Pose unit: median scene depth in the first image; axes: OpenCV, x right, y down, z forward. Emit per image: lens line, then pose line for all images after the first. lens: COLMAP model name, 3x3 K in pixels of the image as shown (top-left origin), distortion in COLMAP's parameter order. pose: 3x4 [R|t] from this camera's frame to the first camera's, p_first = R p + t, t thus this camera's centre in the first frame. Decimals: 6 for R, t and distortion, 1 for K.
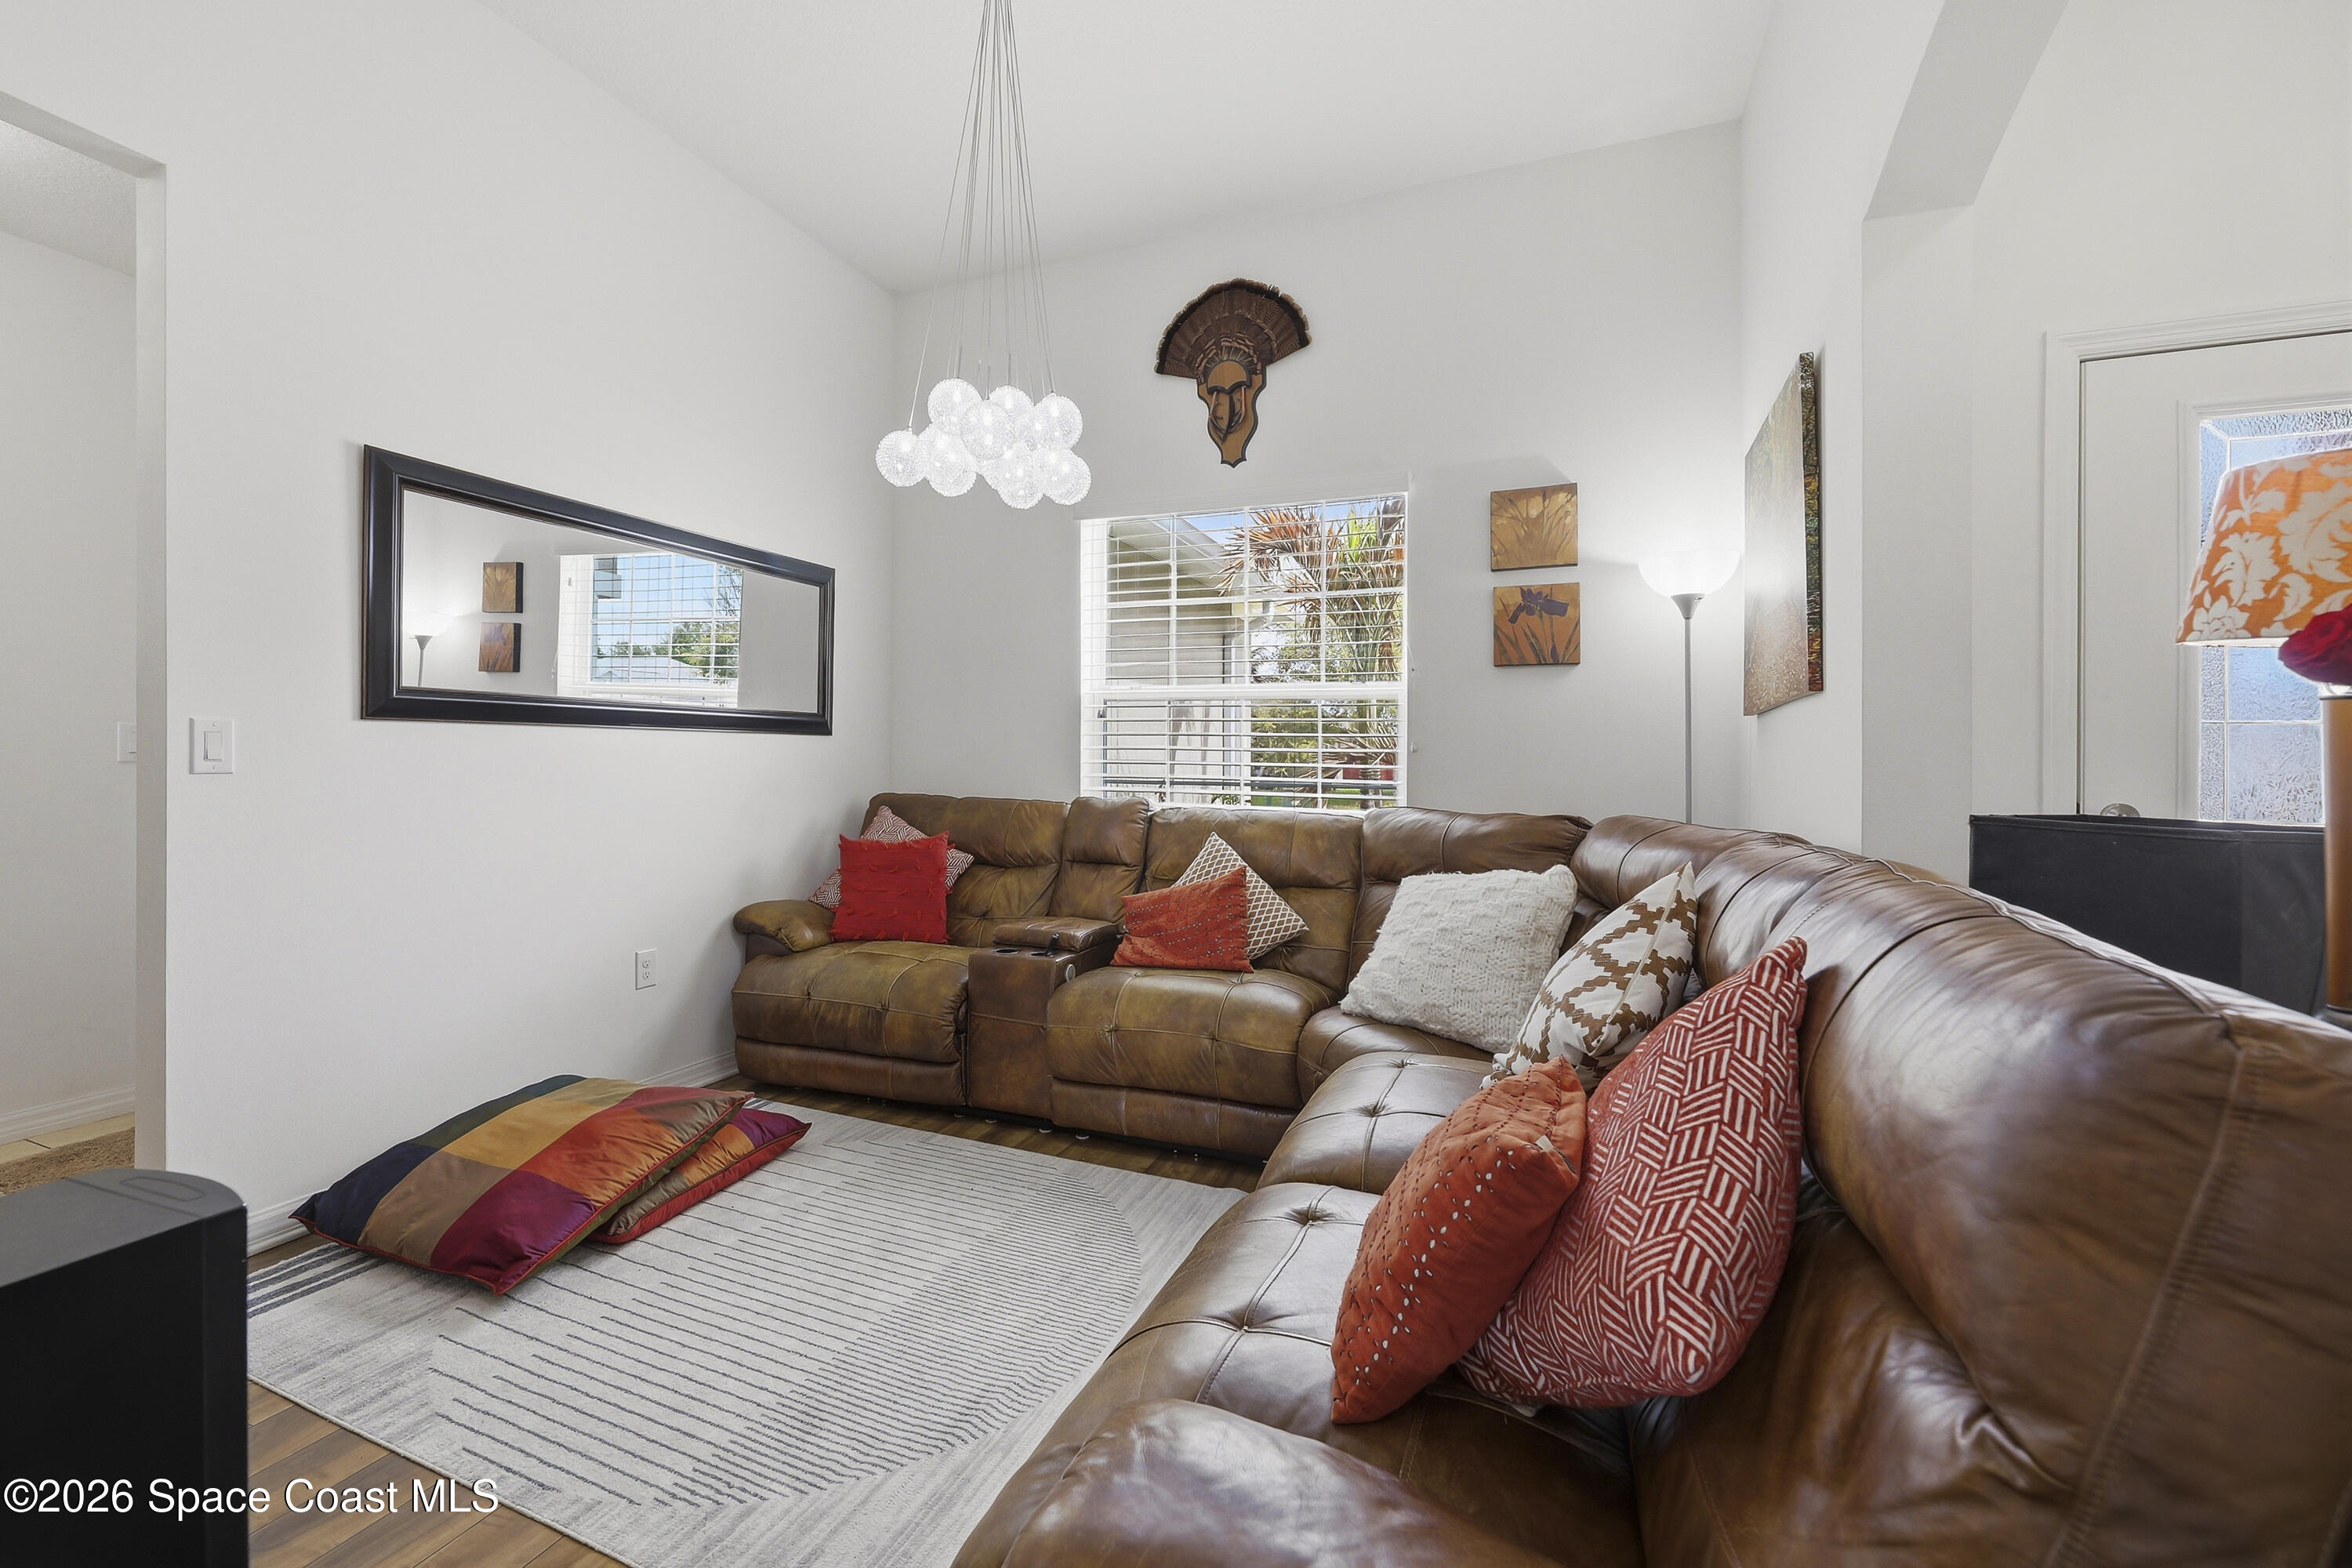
lens RADIAL K [[1017.2, 0, 1119.5], [0, 1017.2, 752.0], [0, 0, 1]] dist [0.001805, 0.000113]
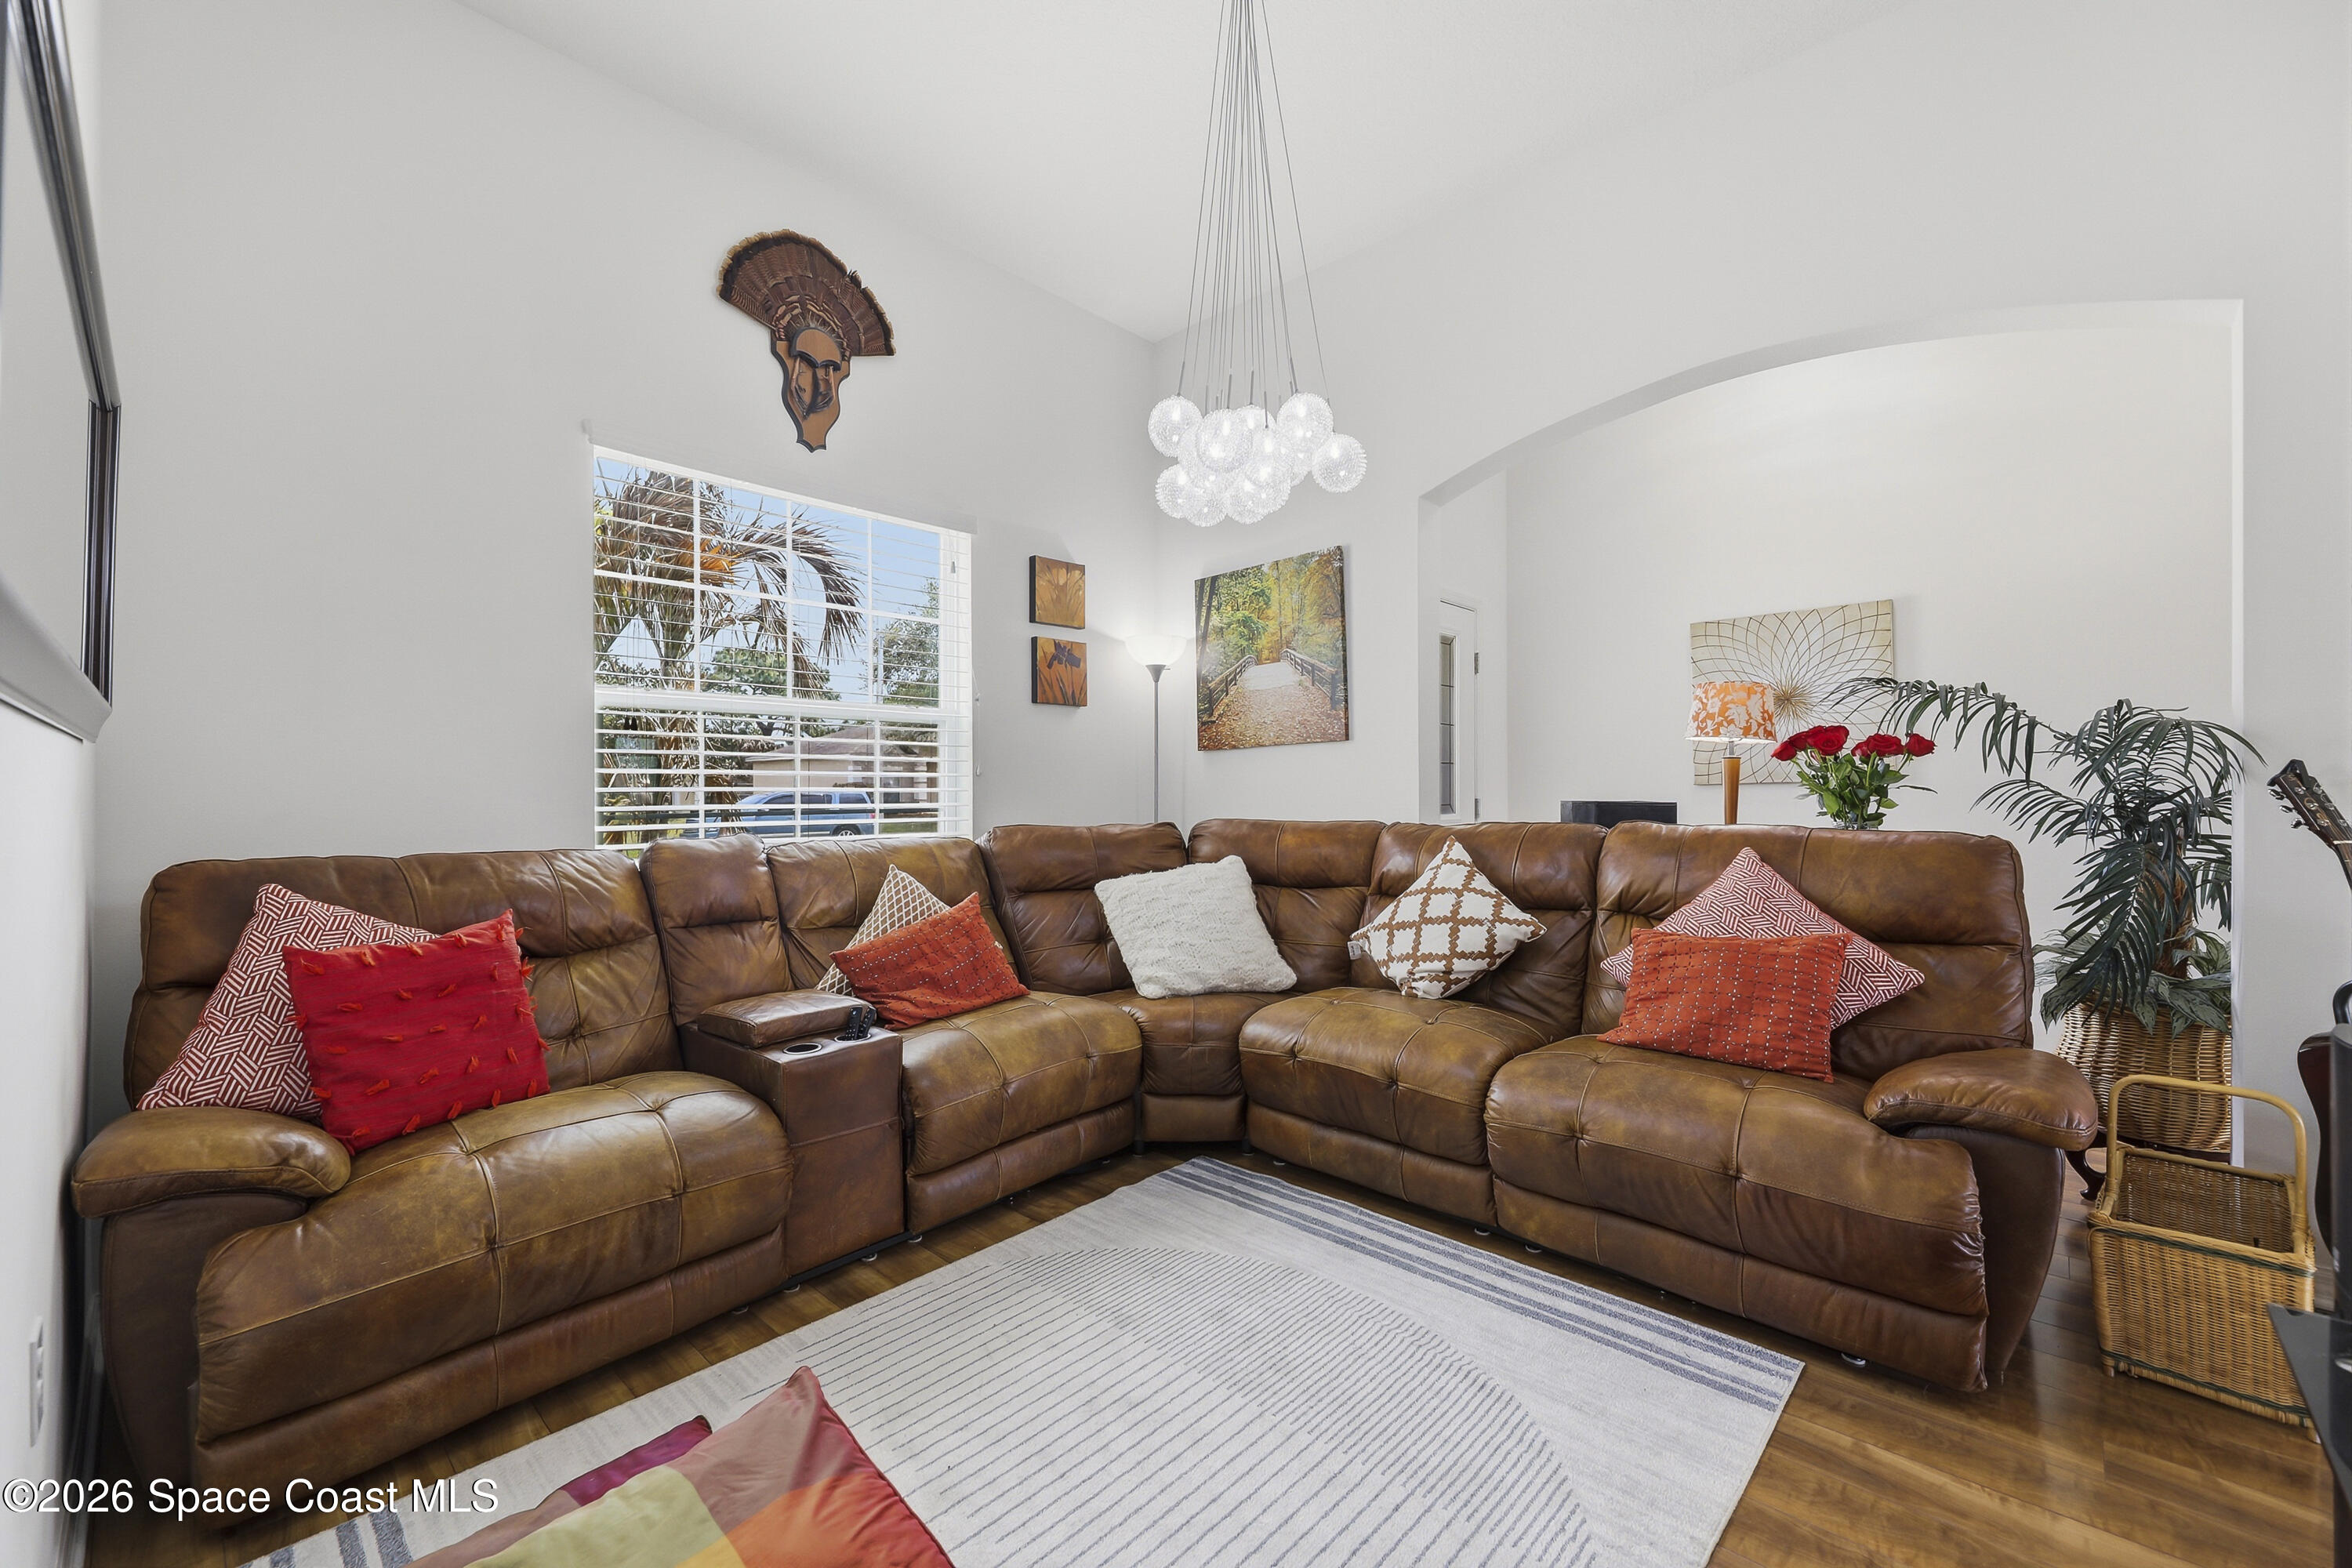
lens RADIAL K [[951.2, 0, 1179.9], [0, 951.2, 776.0], [0, 0, 1]] dist [-0.002223, -0.000141]
pose [[0.322074, -0.004144, 0.946706, -0.610083], [0.003908, 0.999988, 0.003048, -0.001852], [-0.946707, 0.002719, 0.322086, 0.473423]]
